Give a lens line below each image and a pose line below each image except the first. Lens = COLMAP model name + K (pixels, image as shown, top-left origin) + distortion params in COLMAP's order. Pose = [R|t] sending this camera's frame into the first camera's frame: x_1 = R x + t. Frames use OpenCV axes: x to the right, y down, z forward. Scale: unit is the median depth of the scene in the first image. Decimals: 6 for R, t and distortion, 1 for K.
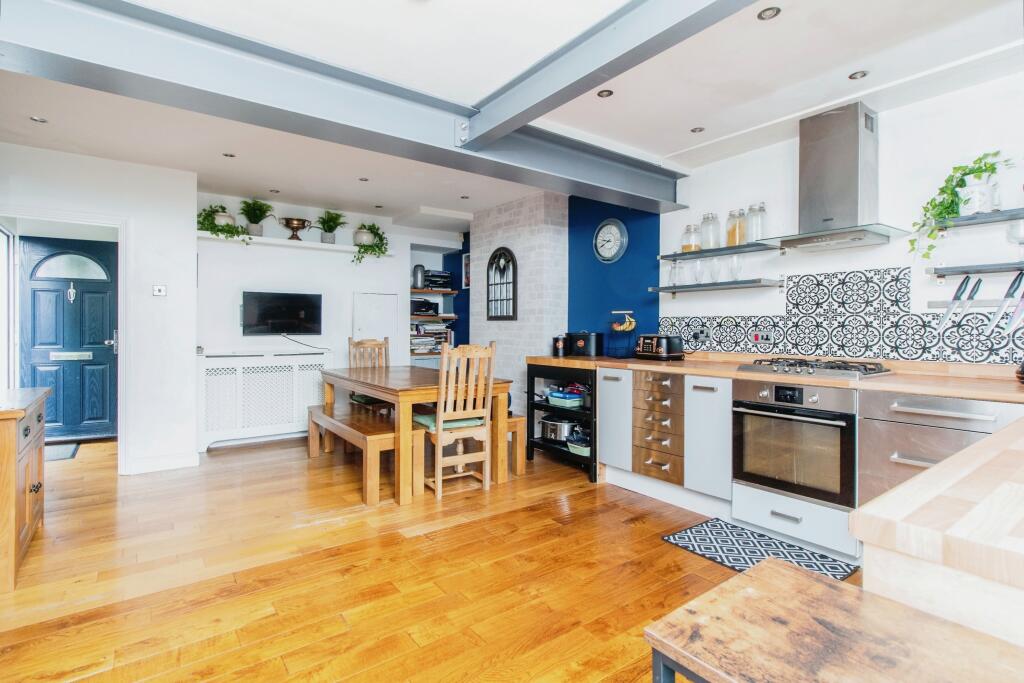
lens RADIAL K [[495.2, 0, 512.0], [0, 495.2, 325.3], [0, 0, 1]] dist [-0.000325, 0.000049]
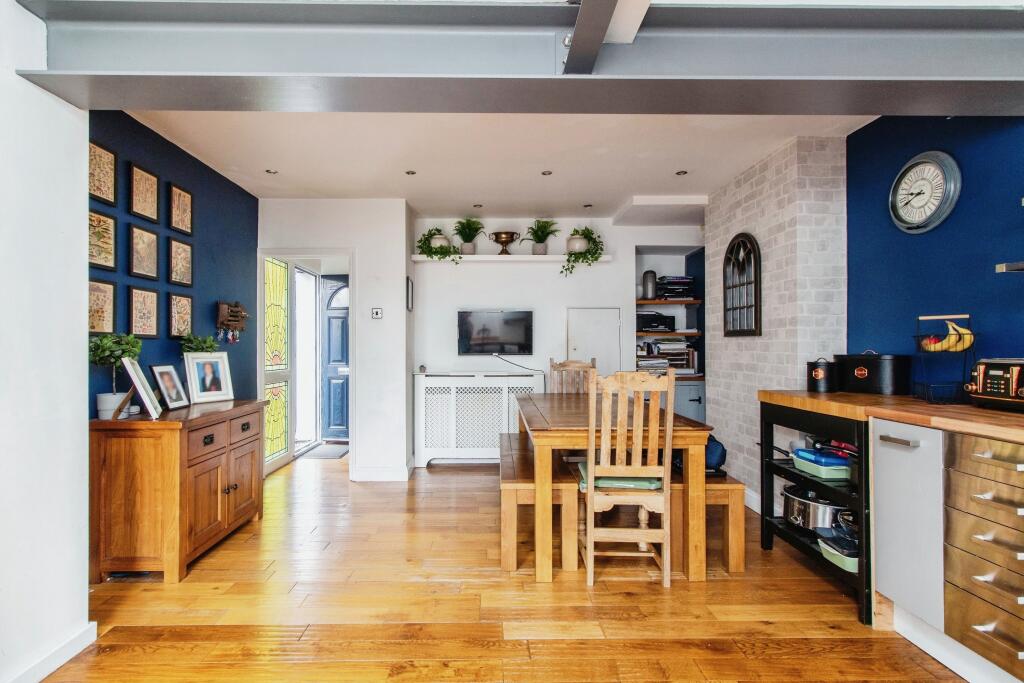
lens RADIAL K [[498.8, 0, 512.0], [0, 498.8, 341.5], [0, 0, 1]] dist [0.001642, 0.000338]
pose [[0.820381, -0.009238, -0.571742, 0.135907], [0.005264, 0.999949, -0.008603, 0.002050], [0.571793, 0.004048, 0.820388, 0.258733]]
